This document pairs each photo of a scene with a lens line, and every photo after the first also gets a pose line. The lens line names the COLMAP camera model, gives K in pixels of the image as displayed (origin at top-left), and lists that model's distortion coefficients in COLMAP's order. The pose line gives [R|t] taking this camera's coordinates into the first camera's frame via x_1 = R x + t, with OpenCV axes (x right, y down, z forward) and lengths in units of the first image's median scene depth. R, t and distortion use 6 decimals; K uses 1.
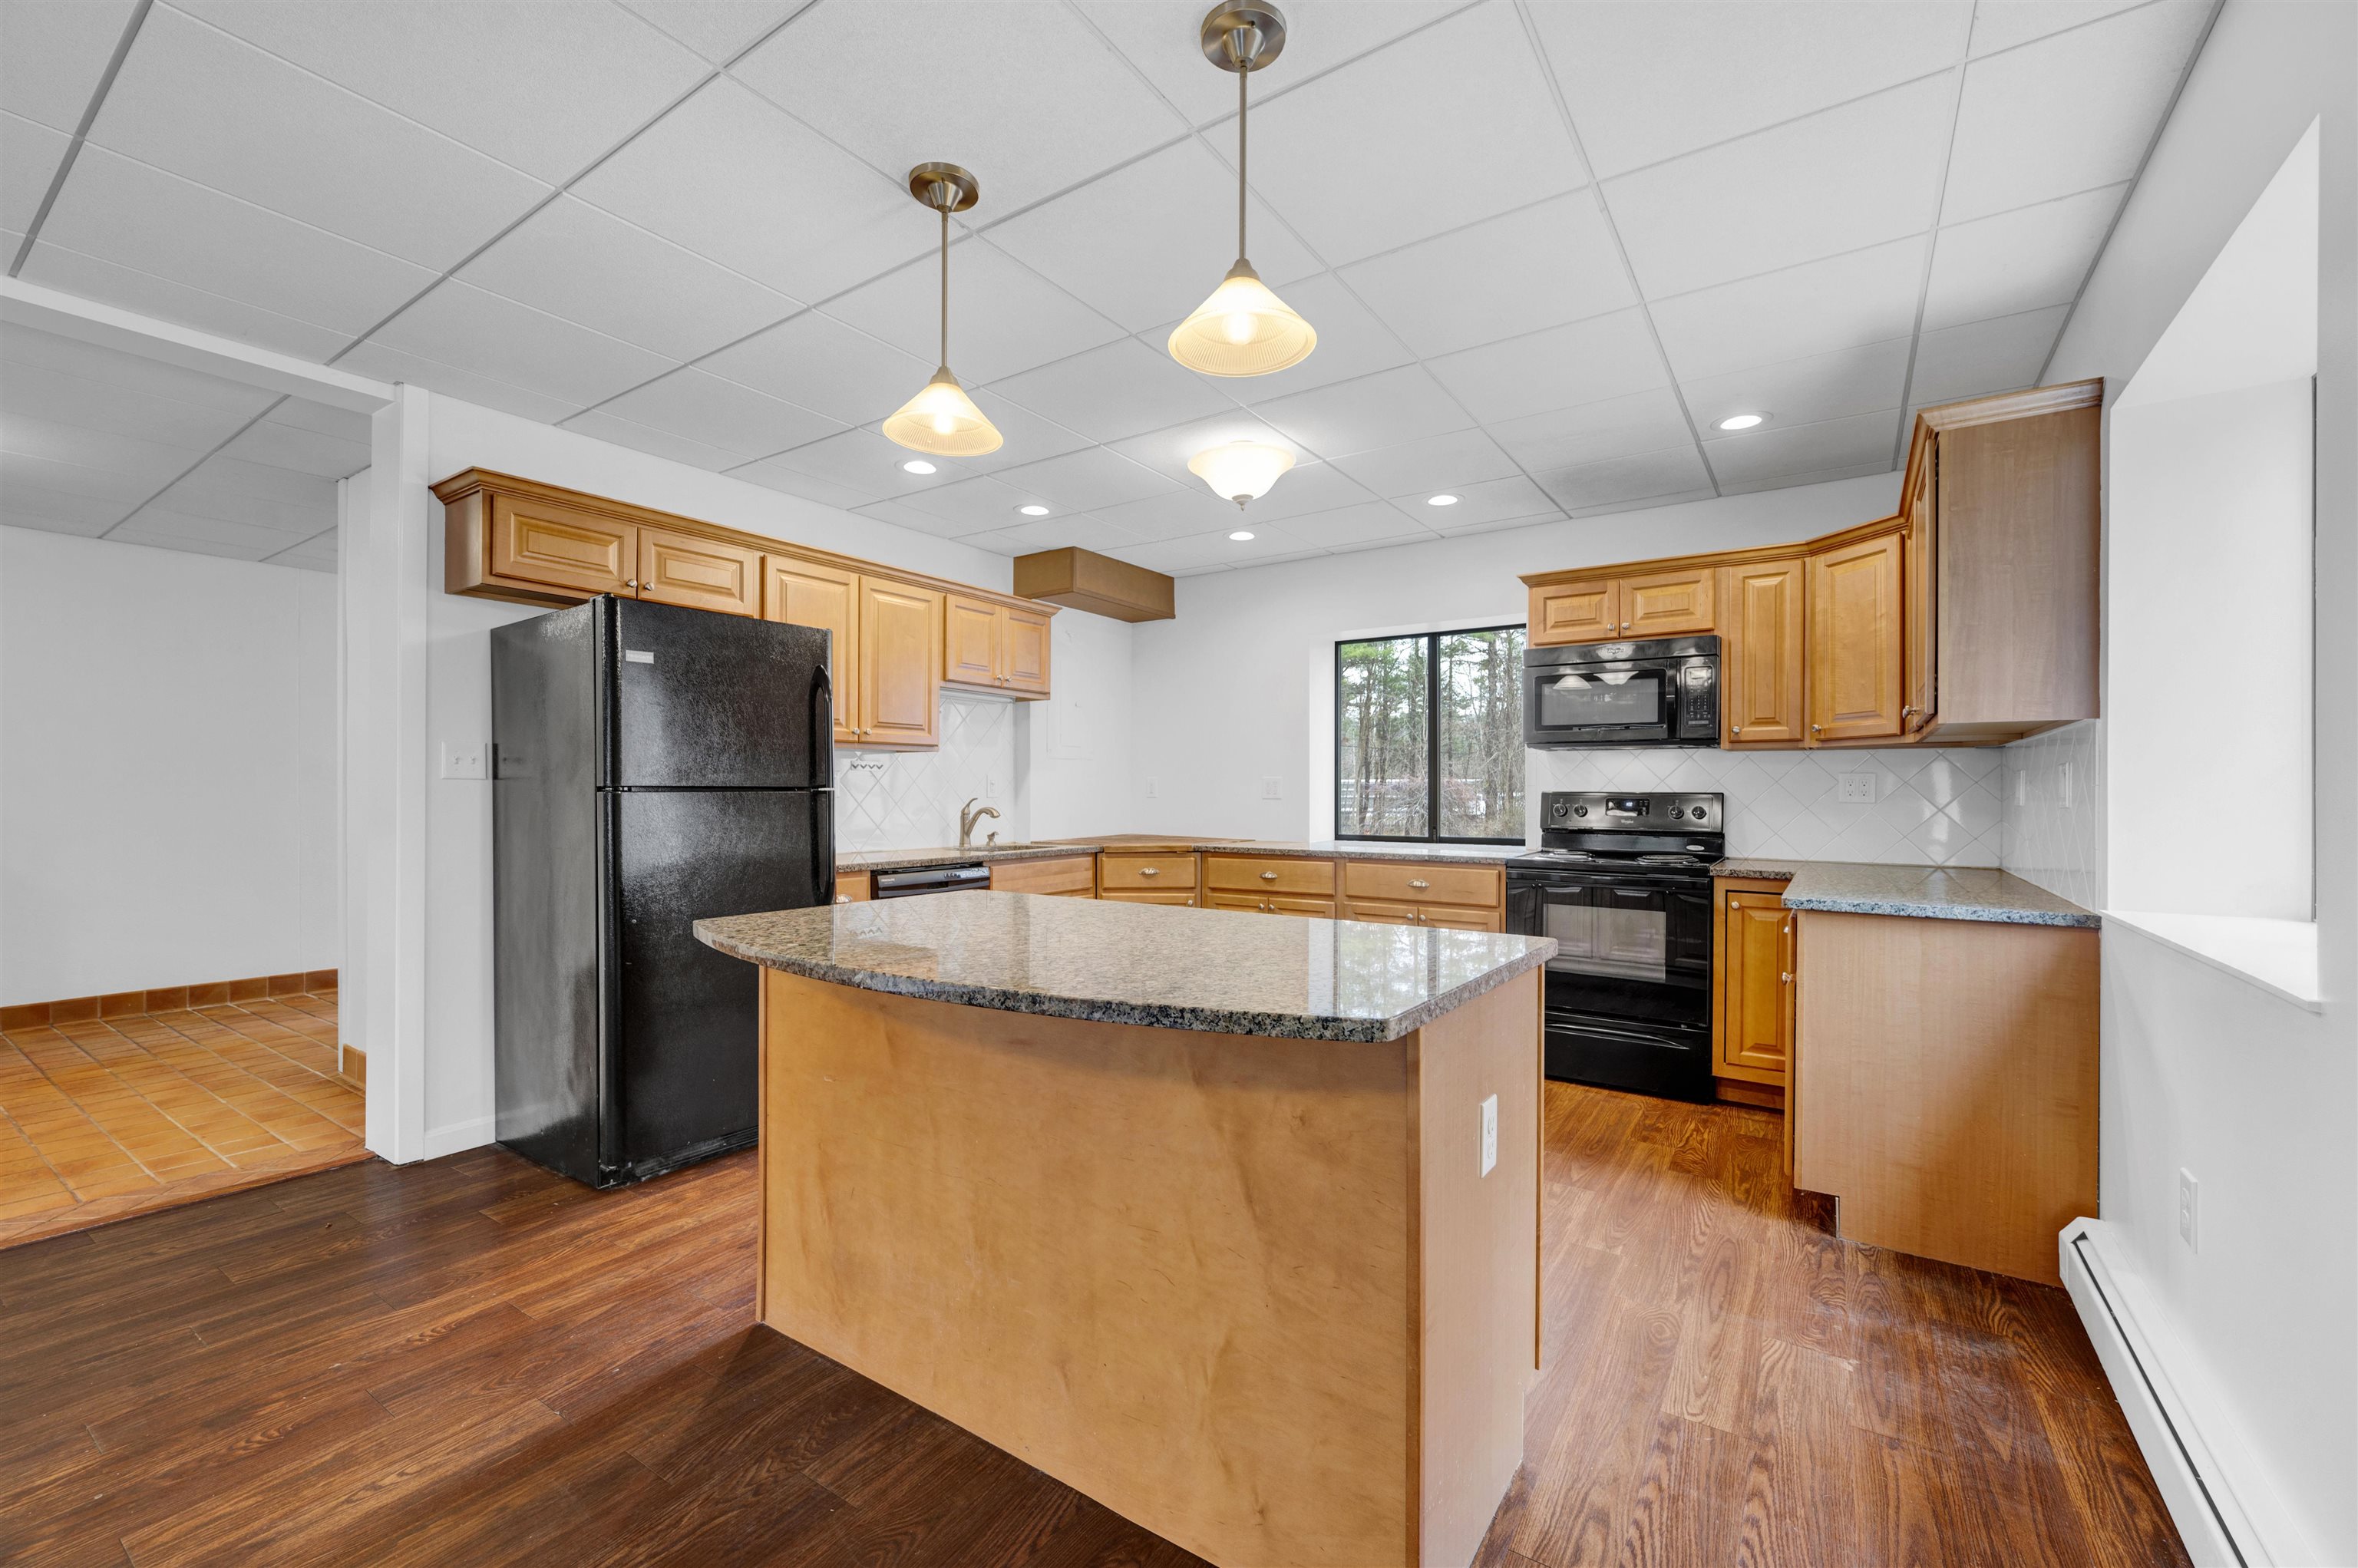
lens RADIAL K [[977.7, 0, 1181.0], [0, 977.7, 794.0], [0, 0, 1]] dist [0.000057, 0.000524]
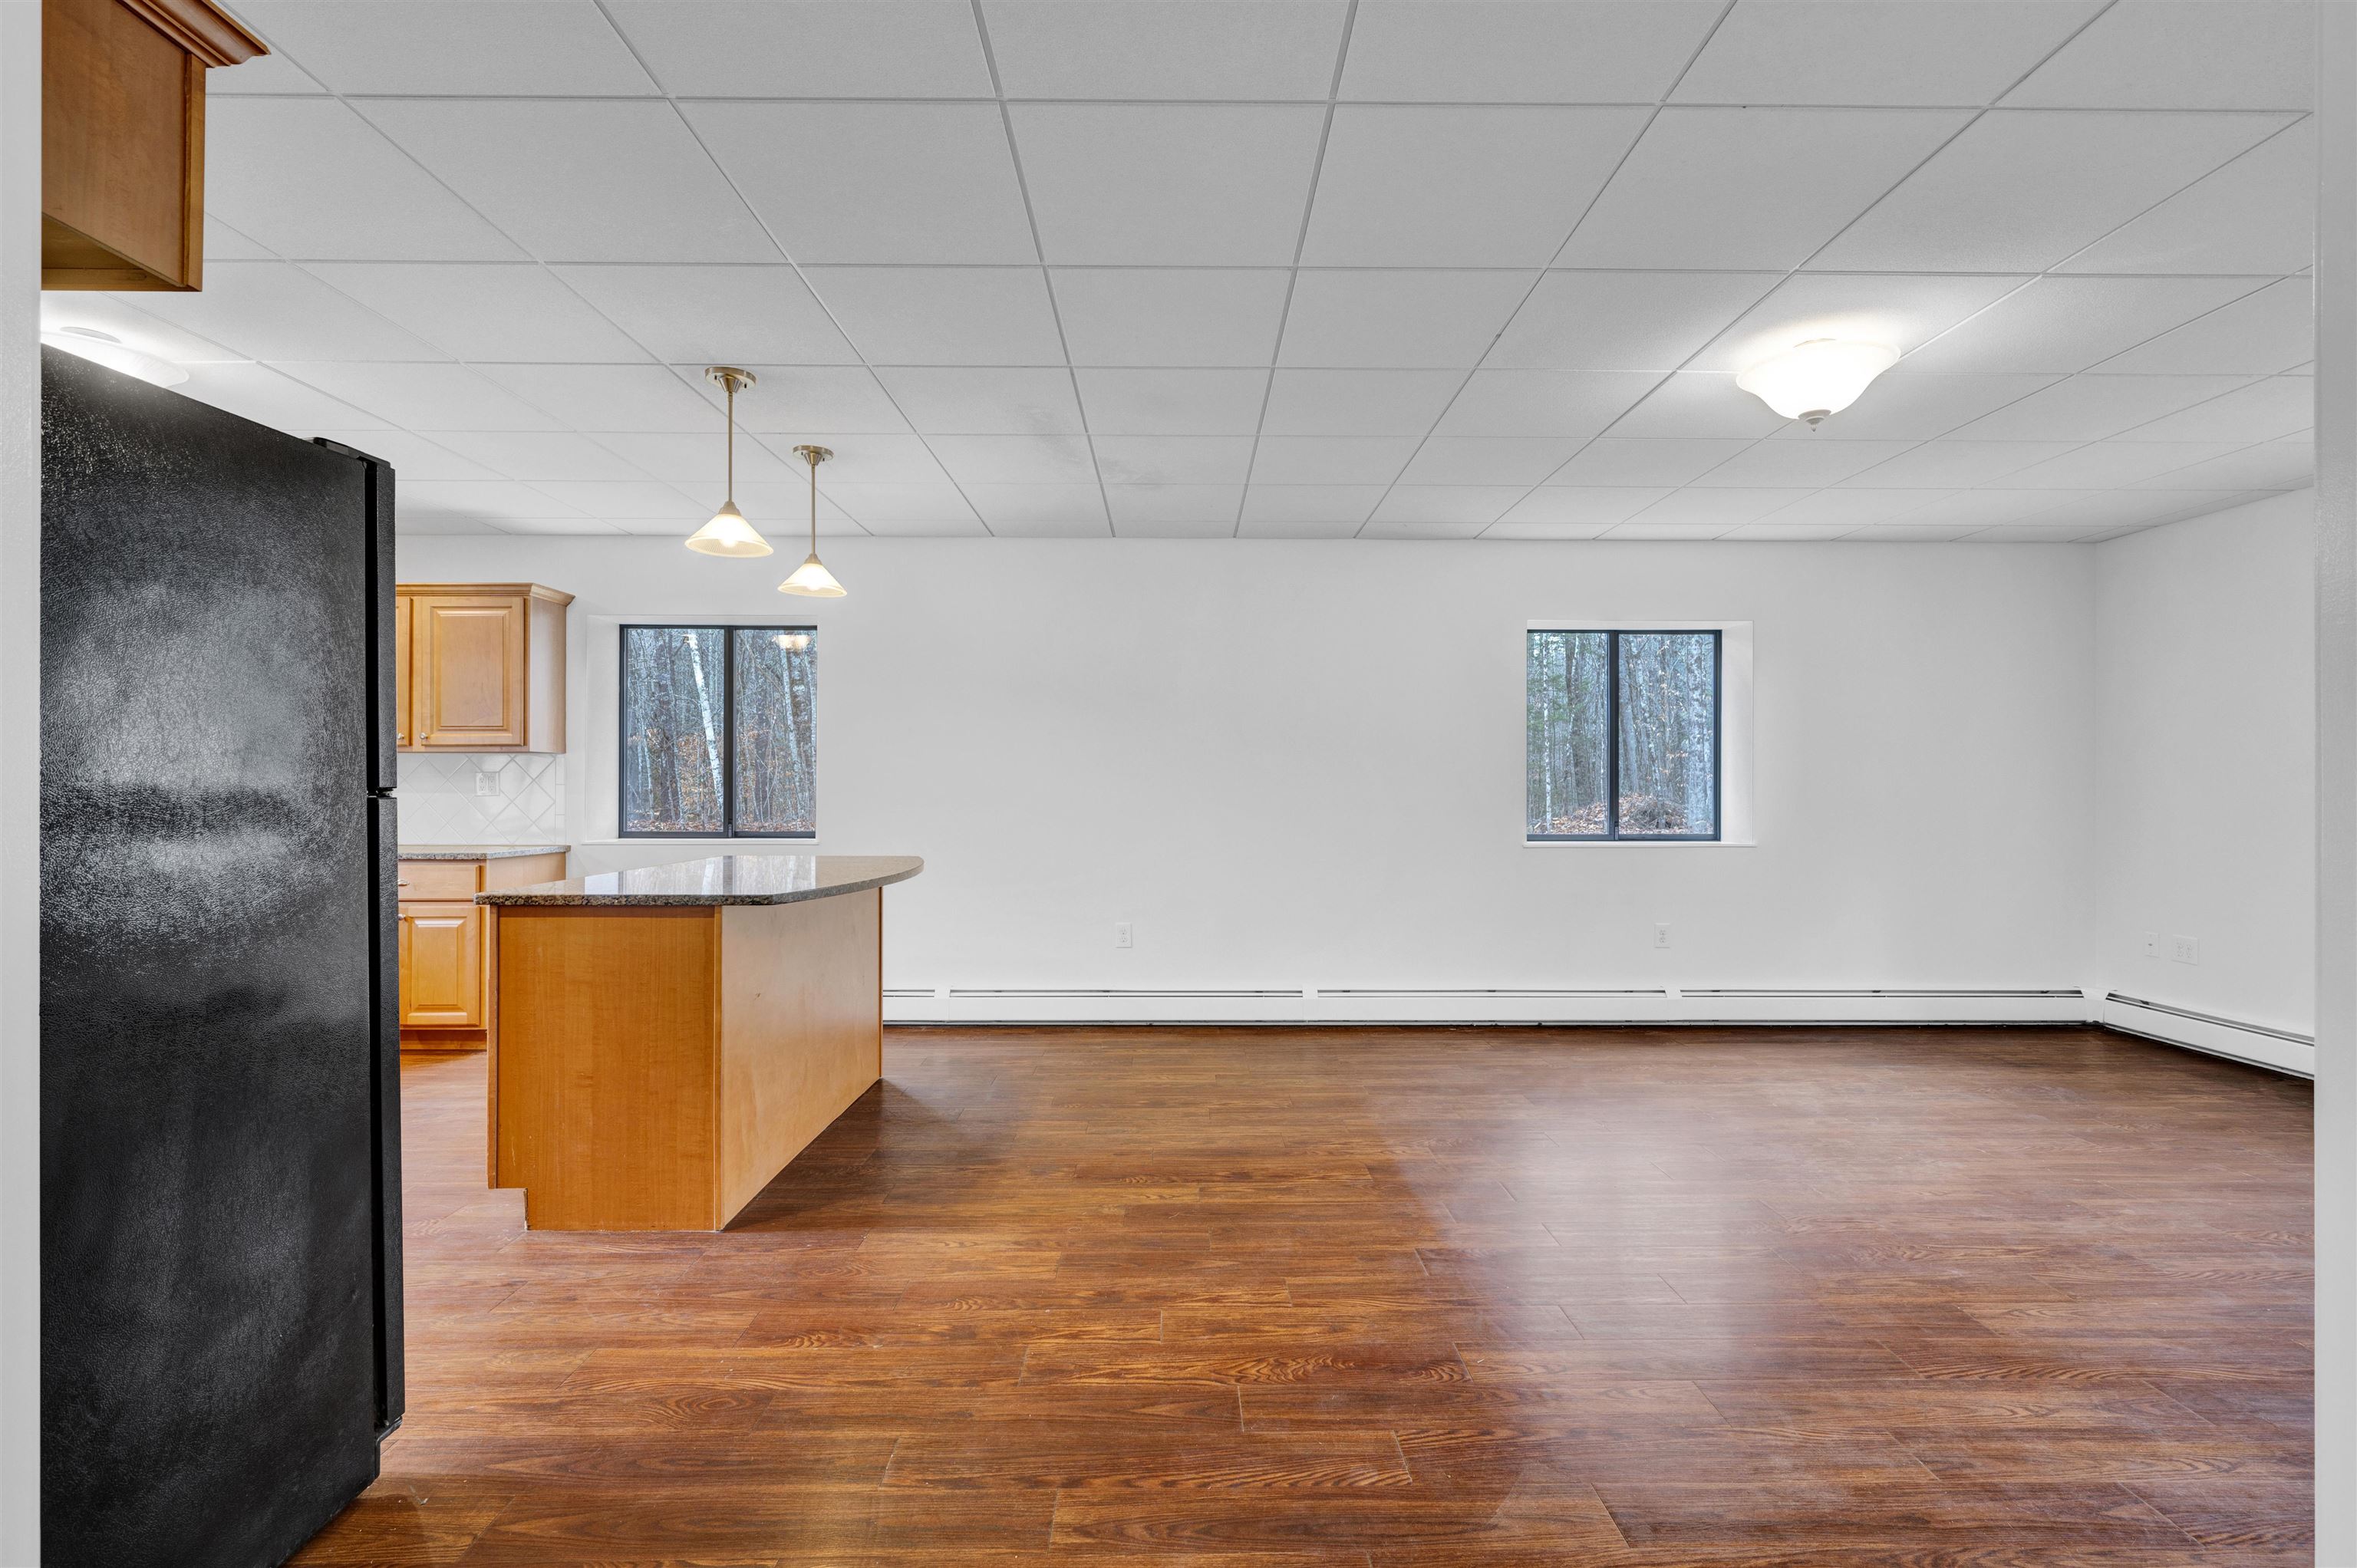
lens RADIAL K [[1046.8, 0, 1178.5], [0, 1046.8, 784.0], [0, 0, 1]] dist [-0.000102, 0.000004]
pose [[-0.565320, -0.003563, 0.824864, -1.201790], [-0.001914, 0.999994, 0.003007, -0.012997], [-0.824869, 0.000121, -0.565323, 0.834469]]
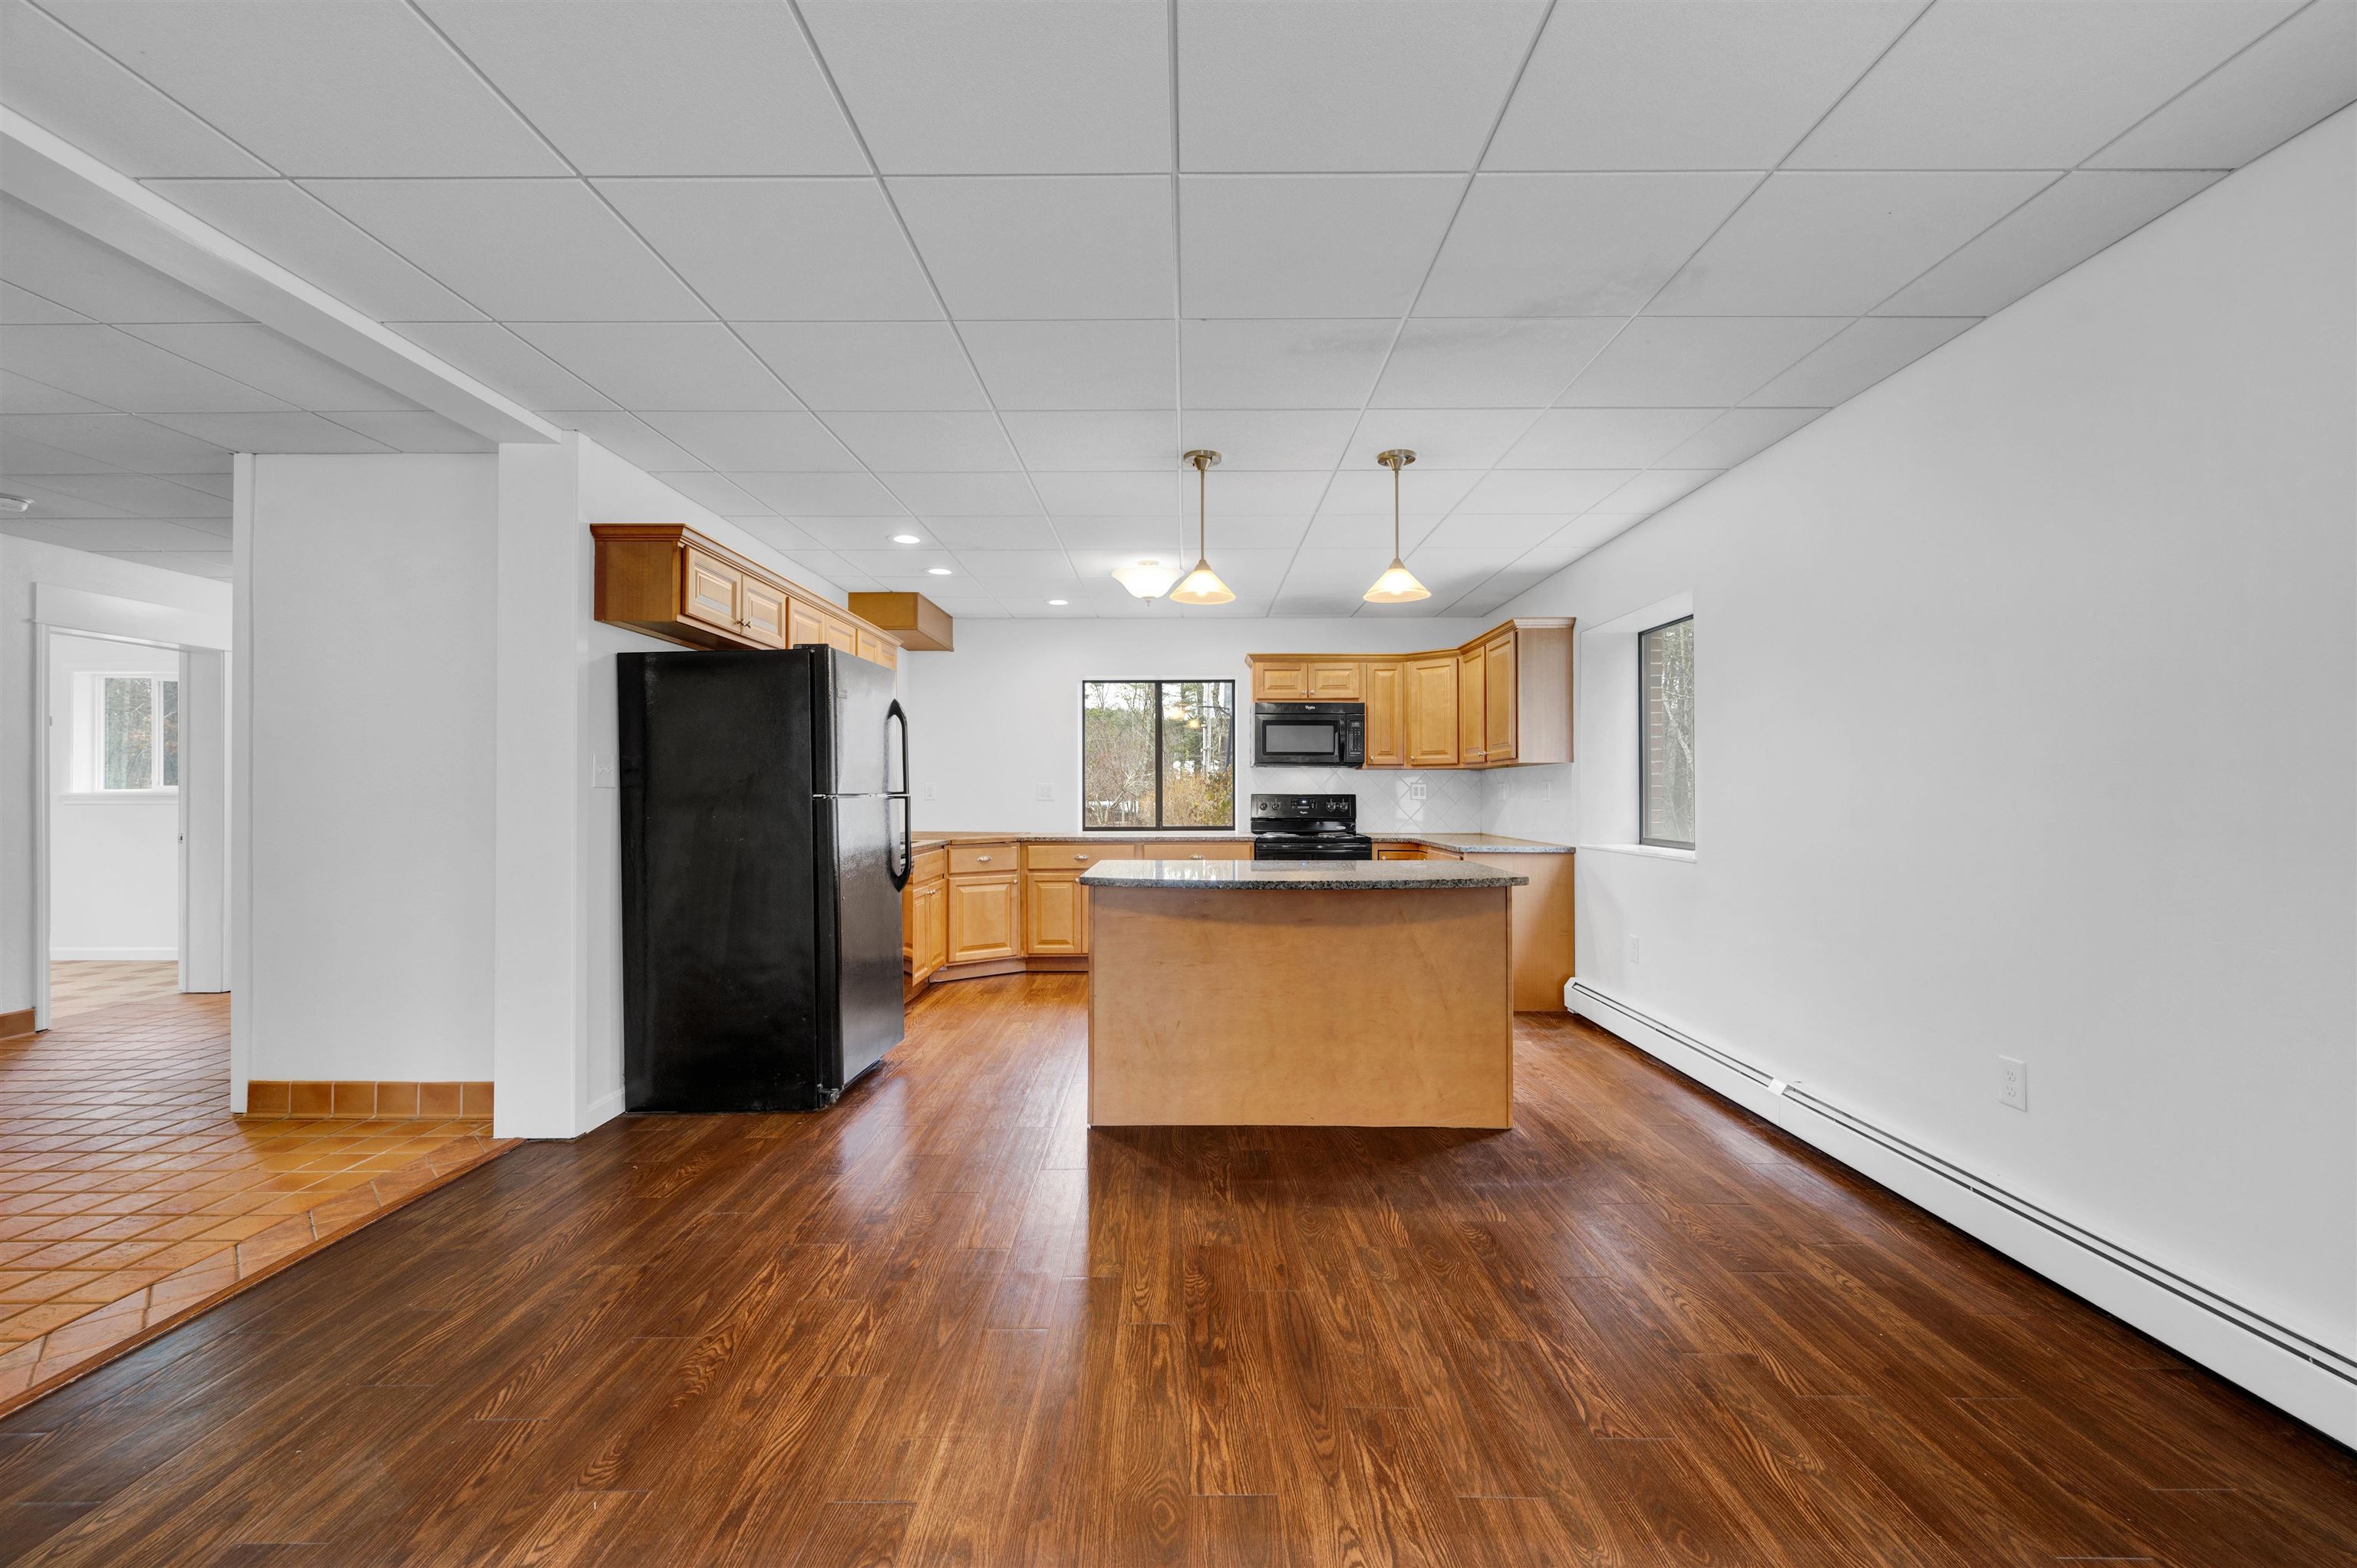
lens RADIAL K [[970.4, 0, 1194.1], [0, 970.4, 786.7], [0, 0, 1]] dist [-0.002888, -0.000262]
pose [[0.826416, -0.000661, 0.563059, -0.787475], [0.004841, 0.999971, -0.005931, -0.007340], [-0.563039, 0.007628, 0.826395, -0.283829]]
